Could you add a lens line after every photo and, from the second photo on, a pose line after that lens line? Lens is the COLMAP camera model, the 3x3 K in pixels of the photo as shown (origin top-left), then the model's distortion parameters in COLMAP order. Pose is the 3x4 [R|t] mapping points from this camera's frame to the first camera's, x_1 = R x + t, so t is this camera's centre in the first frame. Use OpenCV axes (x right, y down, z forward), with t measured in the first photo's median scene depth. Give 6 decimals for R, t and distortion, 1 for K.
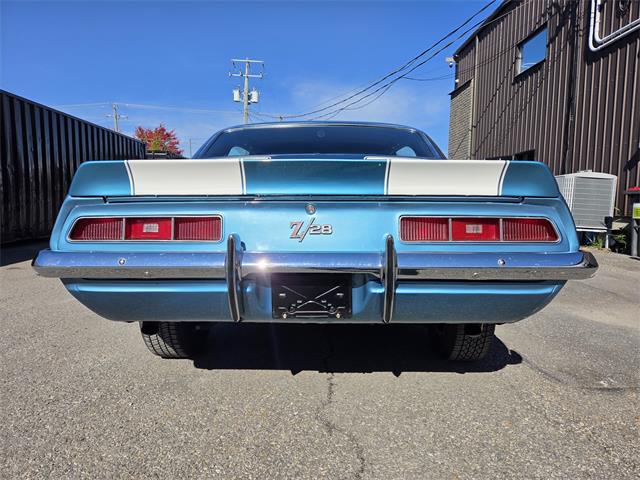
lens RADIAL K [[431.7, 0, 322.5], [0, 431.7, 237.2], [0, 0, 1]] dist [0.054423, -0.035150]
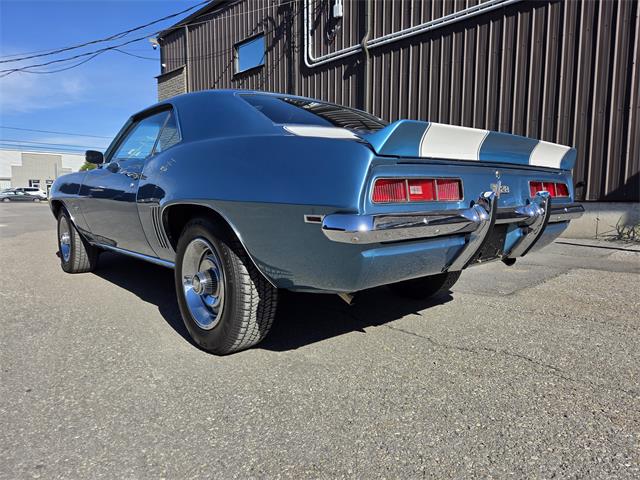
lens RADIAL K [[431.7, 0, 322.5], [0, 431.7, 237.2], [0, 0, 1]] dist [0.054423, -0.035150]
pose [[0.728881, -0.074106, 0.680618, -0.219888], [0.058829, 0.997227, 0.045577, 0.005319], [-0.682108, 0.006820, 0.731220, 0.068796]]
